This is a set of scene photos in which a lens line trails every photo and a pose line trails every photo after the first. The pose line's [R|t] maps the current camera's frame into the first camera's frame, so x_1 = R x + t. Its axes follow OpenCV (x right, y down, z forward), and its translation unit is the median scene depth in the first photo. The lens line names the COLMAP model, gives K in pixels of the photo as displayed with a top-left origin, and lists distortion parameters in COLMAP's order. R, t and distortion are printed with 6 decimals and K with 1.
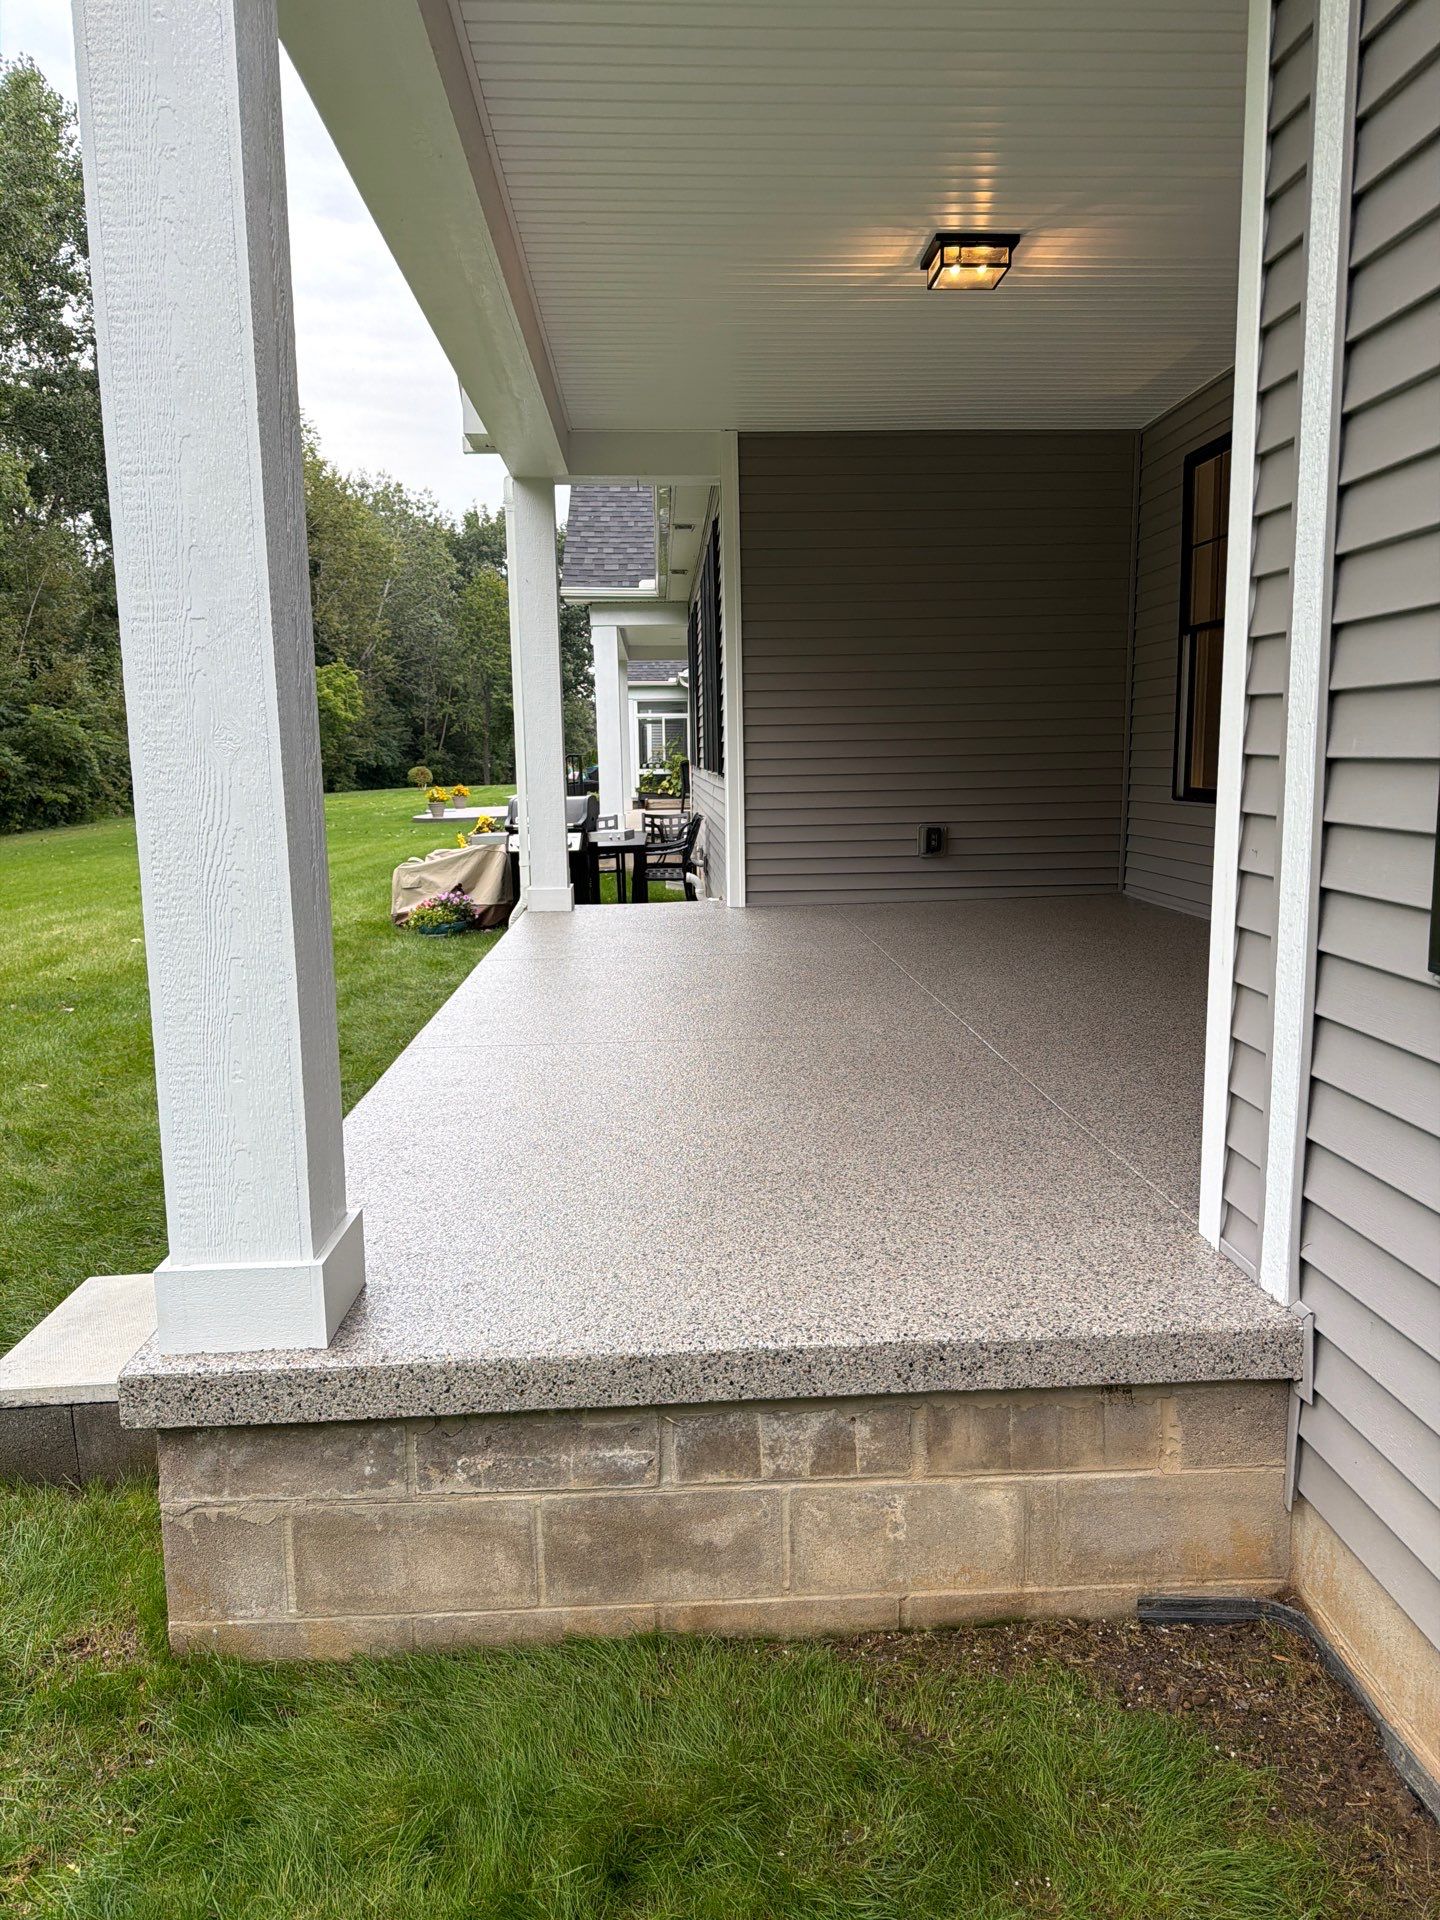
lens RADIAL K [[1329.3, 0, 736.6], [0, 1329.3, 953.2], [0, 0, 1]] dist [0.062196, -0.085563]
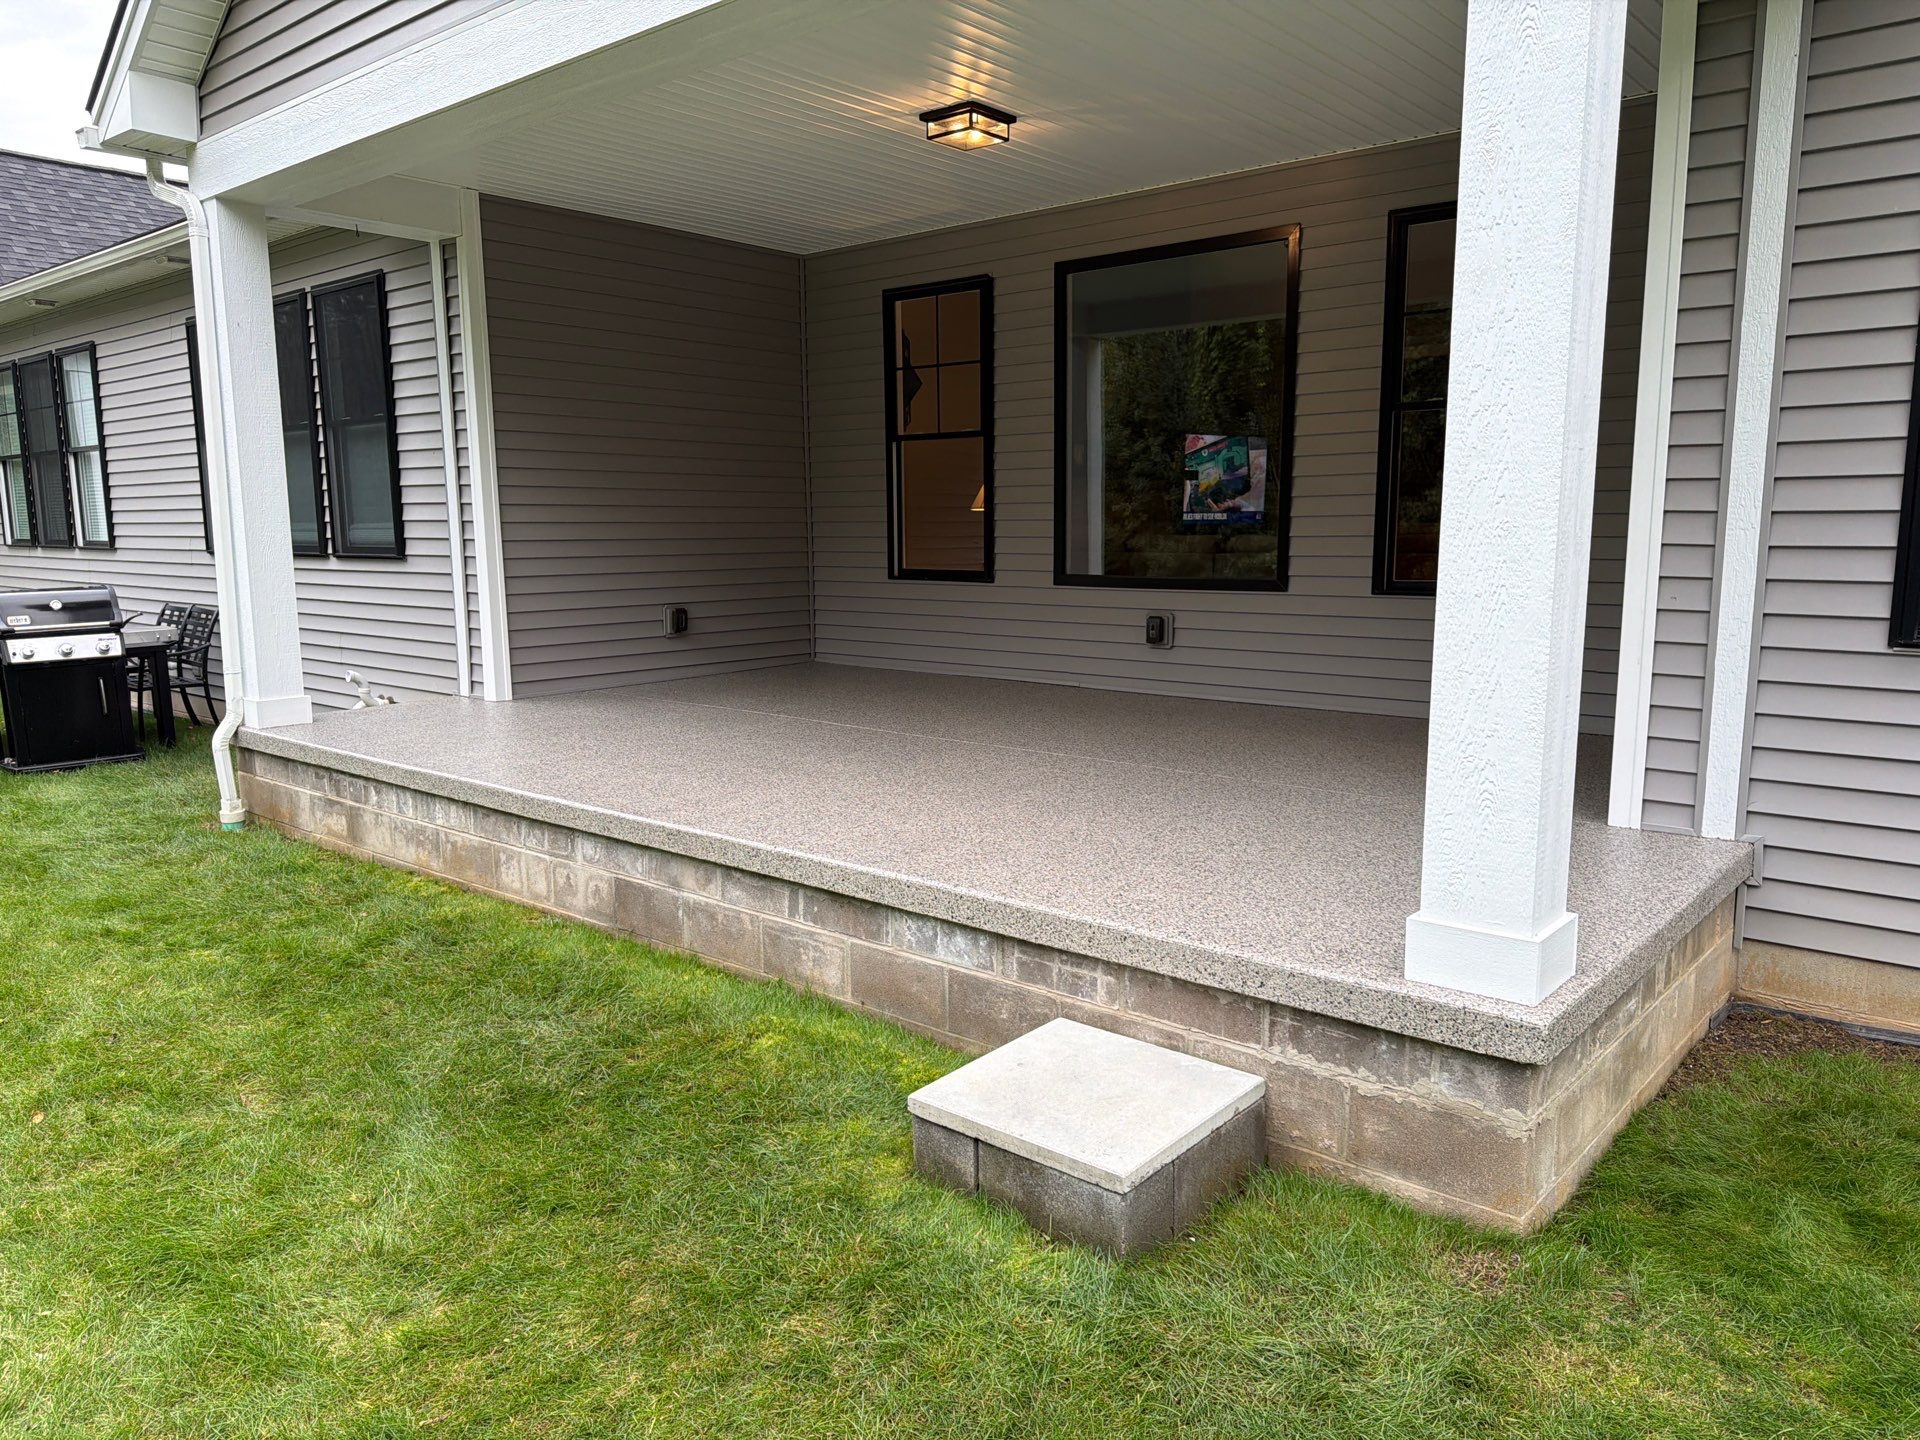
lens RADIAL K [[1329.3, 0, 954.1], [0, 1329.3, 717.8], [0, 0, 1]] dist [0.062196, -0.085563]
pose [[0.697954, -0.094594, 0.709867, -1.660041], [0.102098, 0.994256, 0.032105, -0.076454], [-0.708827, 0.050068, 0.703603, 0.449863]]
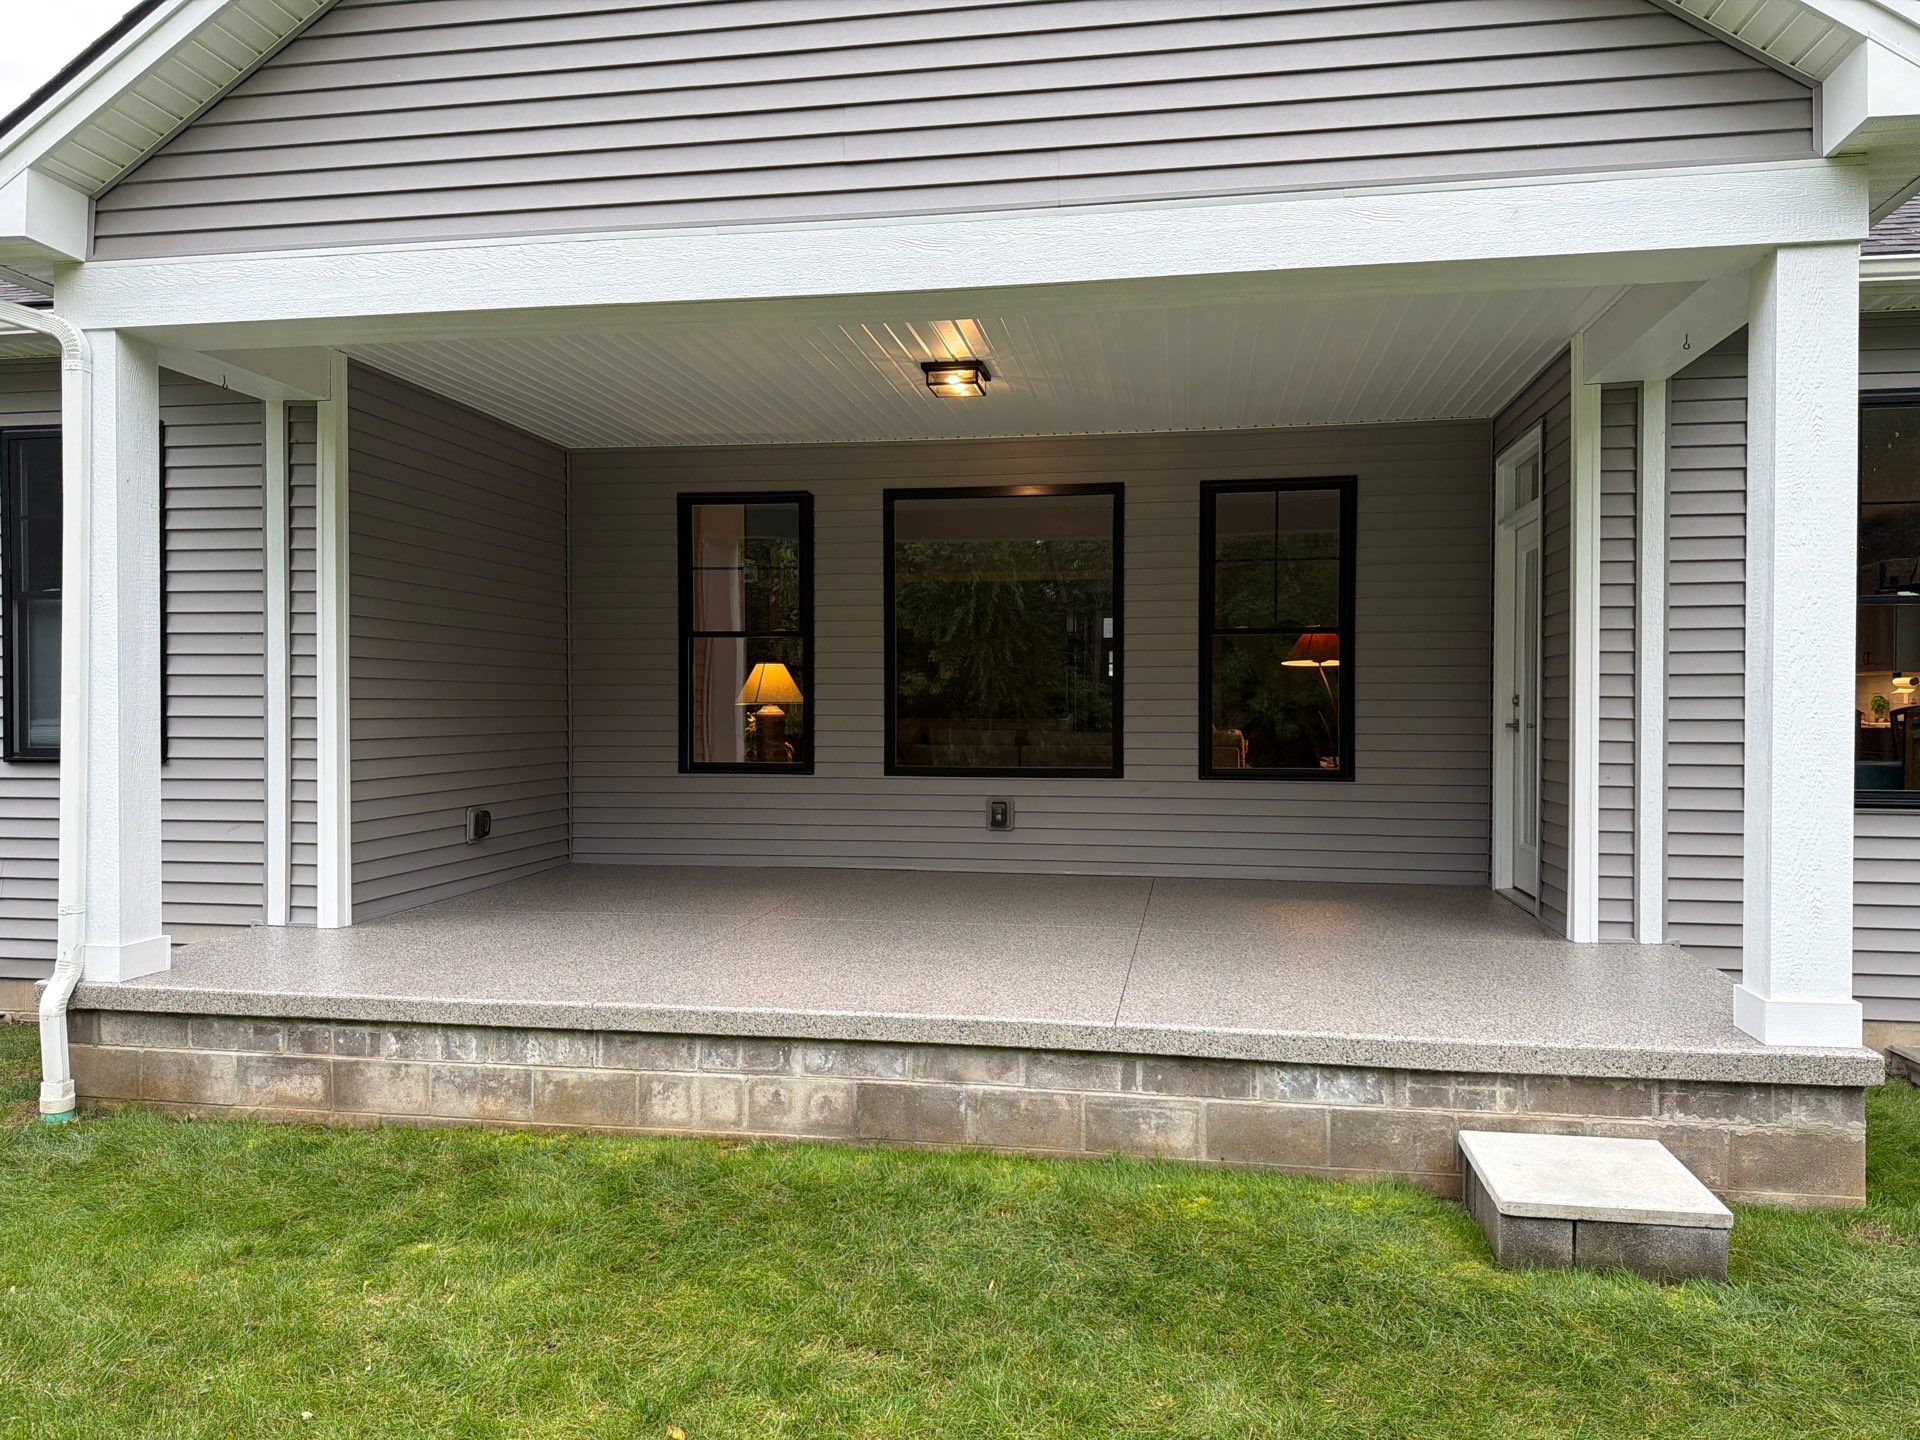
lens RADIAL K [[1329.3, 0, 944.6], [0, 1329.3, 701.0], [0, 0, 1]] dist [0.062196, -0.085563]
pose [[0.239493, 0.019564, 0.970701, -2.577581], [0.139662, 0.988705, -0.054385, -0.274774], [-0.960801, 0.148595, 0.234055, 1.688271]]
